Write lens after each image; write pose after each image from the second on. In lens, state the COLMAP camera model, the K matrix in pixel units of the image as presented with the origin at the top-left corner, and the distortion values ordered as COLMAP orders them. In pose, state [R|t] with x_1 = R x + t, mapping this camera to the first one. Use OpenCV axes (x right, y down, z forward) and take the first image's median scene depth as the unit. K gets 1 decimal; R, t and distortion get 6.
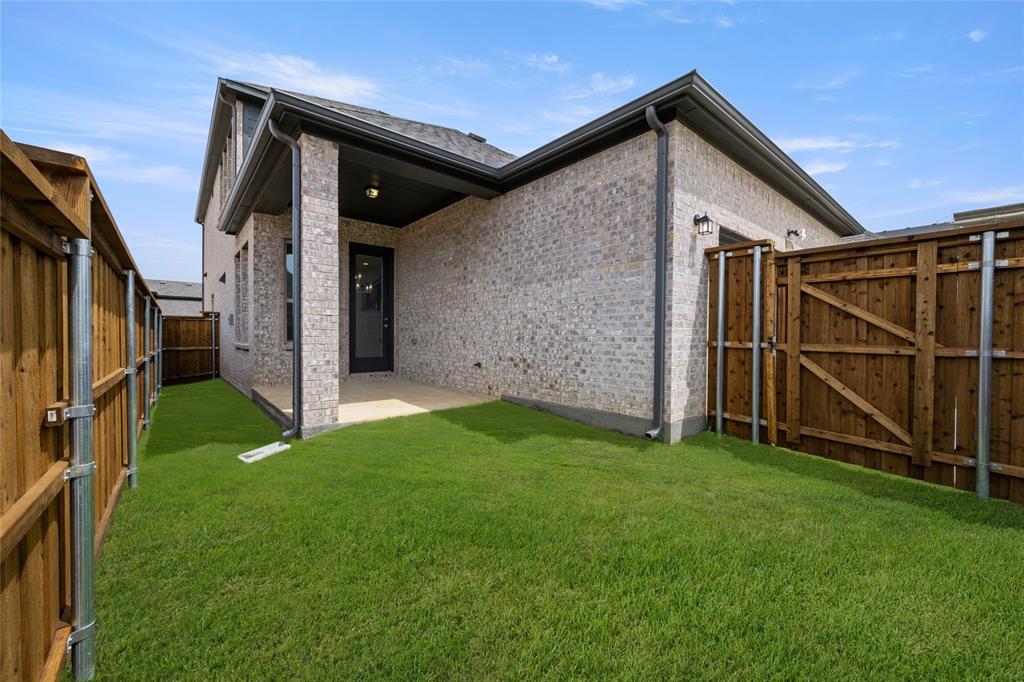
lens RADIAL K [[400.9, 0, 513.5], [0, 400.9, 341.3], [0, 0, 1]] dist [0.000294, 0.000264]
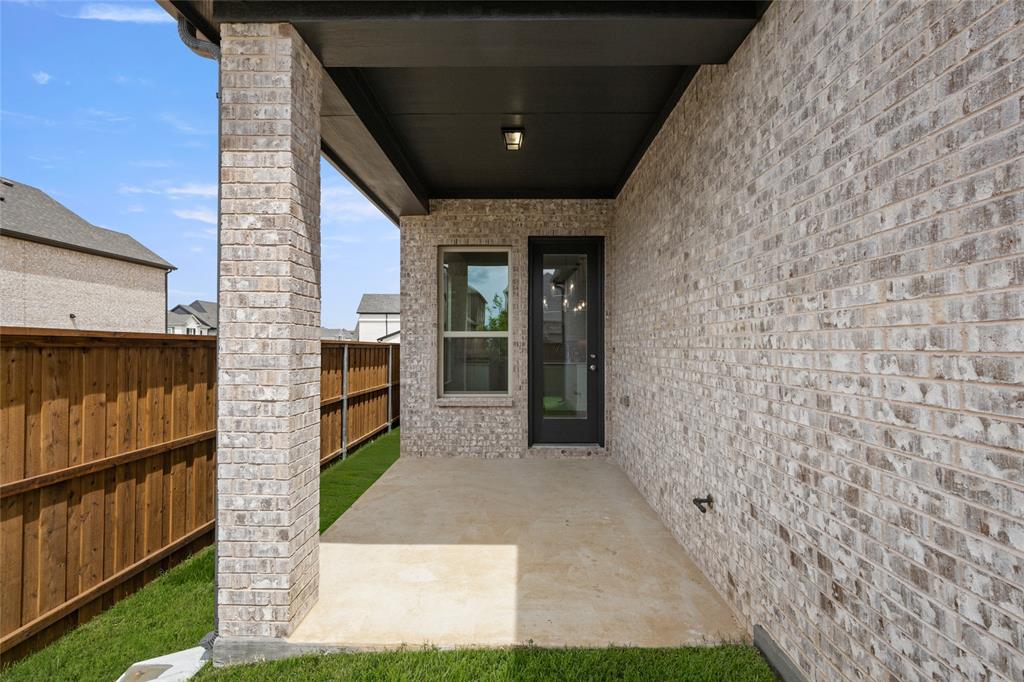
lens RADIAL K [[471.0, 0, 513.5], [0, 471.0, 340.7], [0, 0, 1]] dist [0.001537, 0.000286]
pose [[0.754853, -0.010648, -0.655807, 0.080224], [-0.004646, 0.999756, -0.021580, -0.096100], [0.655877, 0.019337, 0.754620, 0.606441]]
